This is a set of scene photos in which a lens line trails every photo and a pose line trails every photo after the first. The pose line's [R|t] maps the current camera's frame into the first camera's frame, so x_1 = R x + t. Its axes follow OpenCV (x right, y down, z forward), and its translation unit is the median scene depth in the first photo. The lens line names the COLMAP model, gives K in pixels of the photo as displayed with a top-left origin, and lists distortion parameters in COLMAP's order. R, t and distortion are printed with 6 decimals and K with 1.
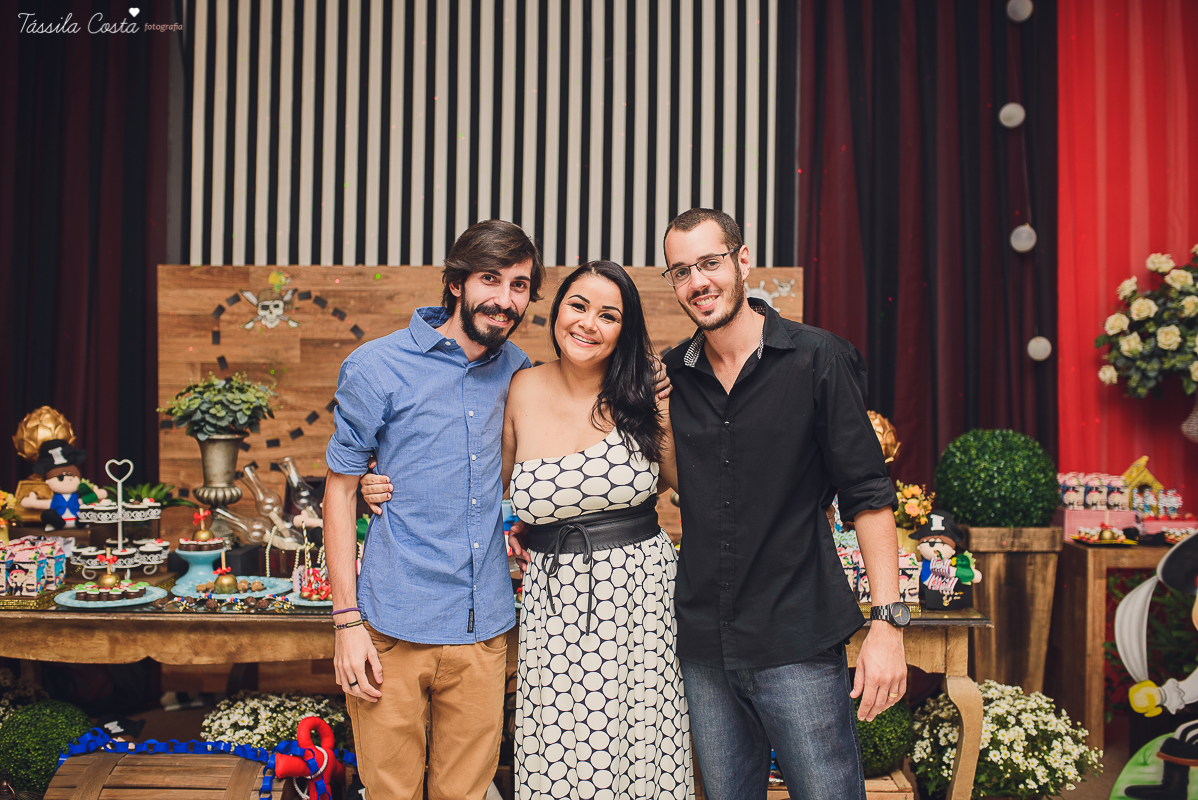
lens RADIAL K [[1156.3, 0, 599.0], [0, 1156.3, 400.0], [0, 0, 1]] dist [-0.058851, 0.094244]
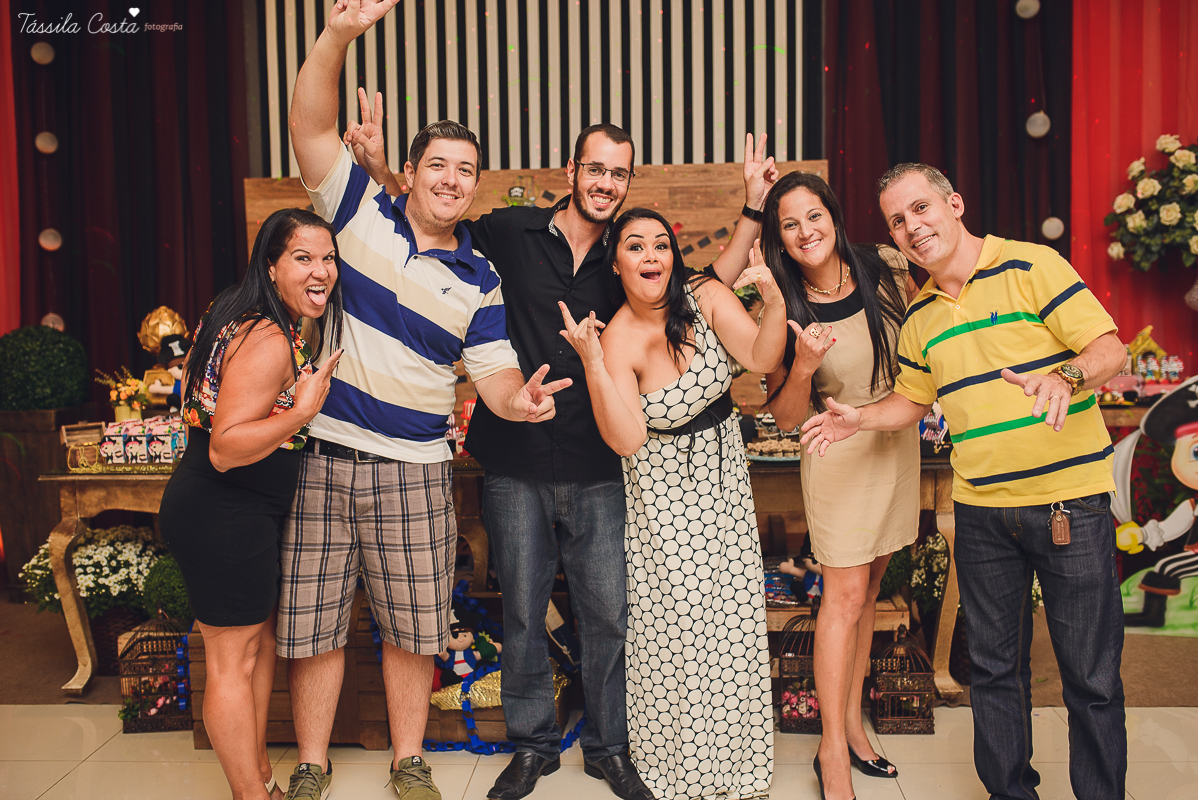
lens RADIAL K [[1179.5, 0, 599.0], [0, 1179.5, 400.0], [0, 0, 1]] dist [-0.061289, 0.097150]
pose [[0.997962, -0.024554, -0.058896, 0.027381], [0.029627, 0.995778, 0.086882, 0.009944], [0.056514, -0.088450, 0.994476, -0.168202]]
